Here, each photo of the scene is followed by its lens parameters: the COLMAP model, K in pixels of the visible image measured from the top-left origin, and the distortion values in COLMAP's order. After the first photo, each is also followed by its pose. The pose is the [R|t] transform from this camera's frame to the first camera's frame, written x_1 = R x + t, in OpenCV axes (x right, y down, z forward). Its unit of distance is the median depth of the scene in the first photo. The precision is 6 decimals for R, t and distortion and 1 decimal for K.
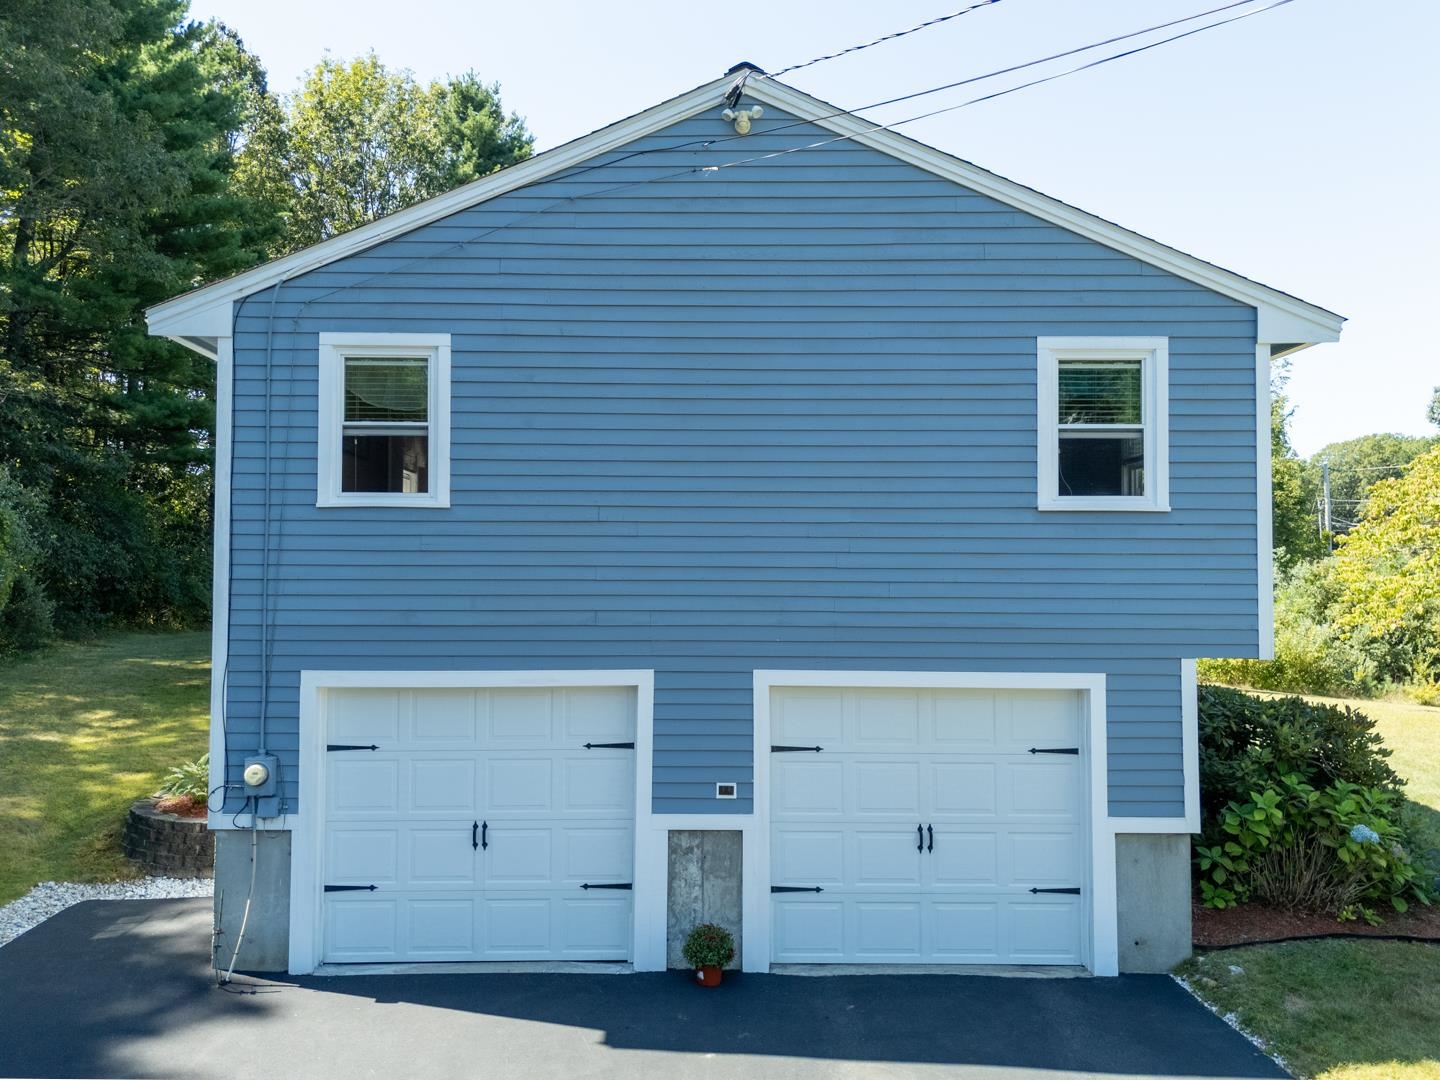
lens RADIAL K [[1136.4, 0, 720.0], [0, 1136.4, 540.0], [0, 0, 1]] dist [0.099015, -0.106729]
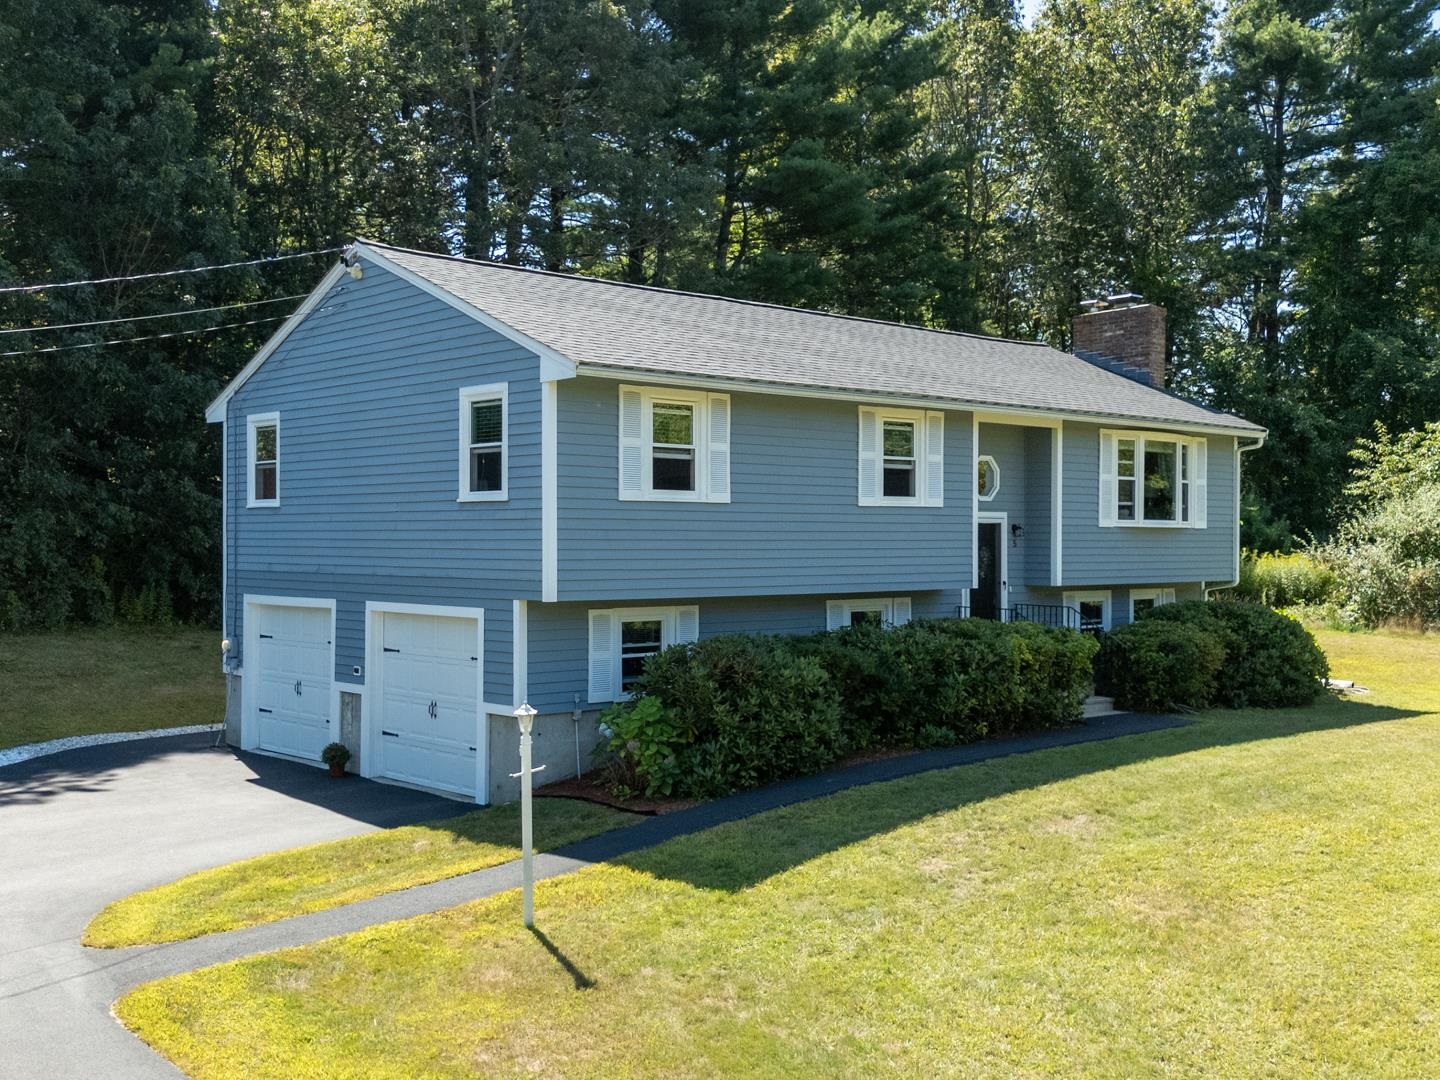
lens RADIAL K [[1481.4, 0, 632.3], [0, 1481.4, 491.8], [0, 0, 1]] dist [0.154559, -0.252556]
pose [[0.645929, -0.025391, -0.762975, 1.961938], [0.034205, 0.999406, -0.004301, -0.022355], [0.762631, -0.023320, 0.646414, -0.113038]]
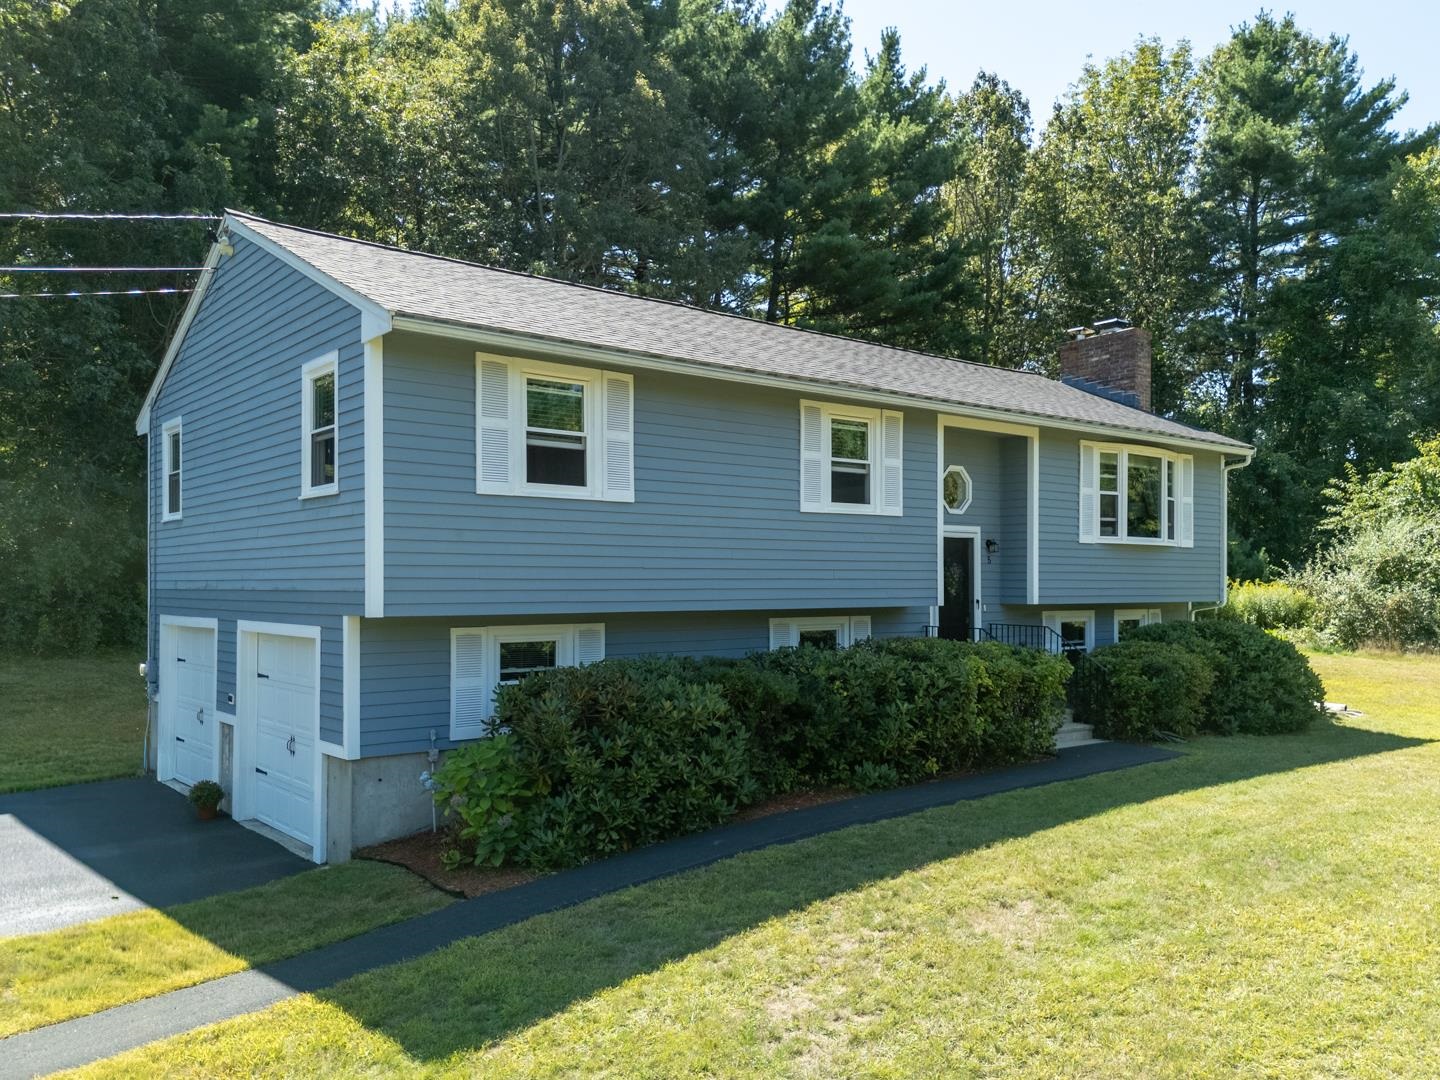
lens RADIAL K [[1136.4, 0, 720.0], [0, 1136.4, 540.0], [0, 0, 1]] dist [0.099015, -0.106729]
pose [[0.627012, -0.031921, -0.778355, 1.590417], [0.036654, 0.999262, -0.011454, 0.051517], [0.778146, -0.021348, 0.627720, 0.550636]]
